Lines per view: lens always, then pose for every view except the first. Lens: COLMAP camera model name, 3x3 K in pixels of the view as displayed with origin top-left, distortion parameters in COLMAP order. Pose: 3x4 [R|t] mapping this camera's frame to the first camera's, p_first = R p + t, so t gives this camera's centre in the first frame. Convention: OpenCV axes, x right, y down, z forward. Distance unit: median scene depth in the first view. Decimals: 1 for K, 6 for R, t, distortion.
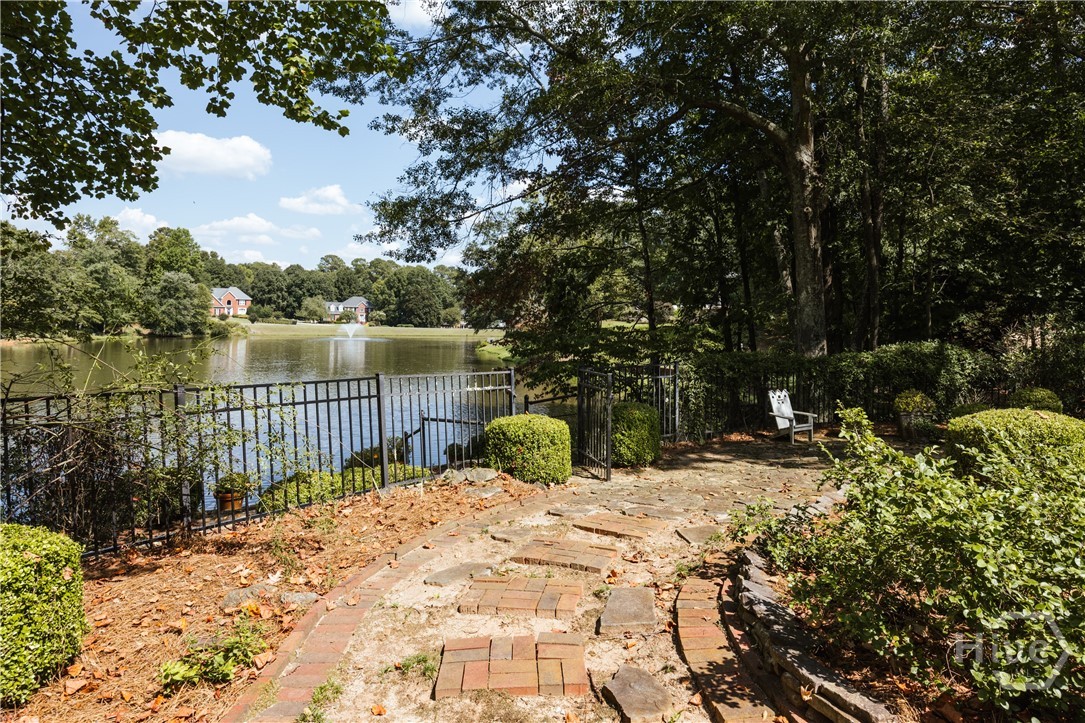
lens RADIAL K [[662.2, 0, 543.5], [0, 662.2, 327.8], [0, 0, 1]] dist [-0.006826, 0.000579]
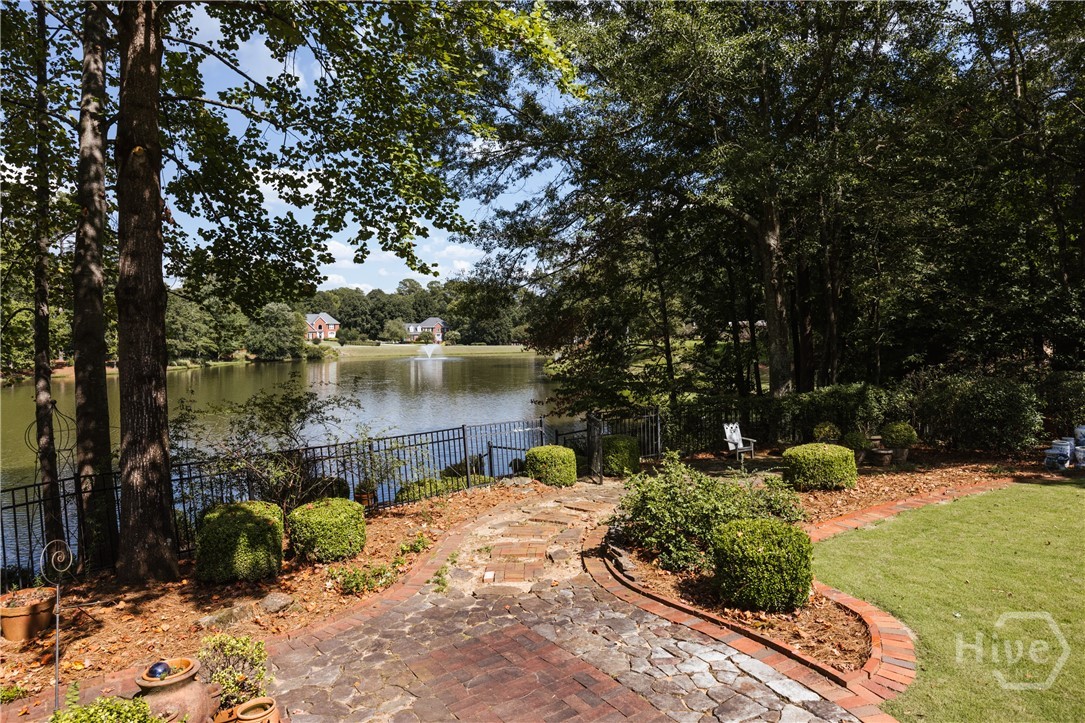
lens RADIAL K [[644.8, 0, 520.7], [0, 644.8, 362.3], [0, 0, 1]] dist [-0.002482, -0.001090]
pose [[0.989582, -0.027327, -0.141356, 0.053263], [0.032093, 0.998987, 0.031545, -0.051614], [0.140351, -0.035753, 0.989456, -0.239872]]
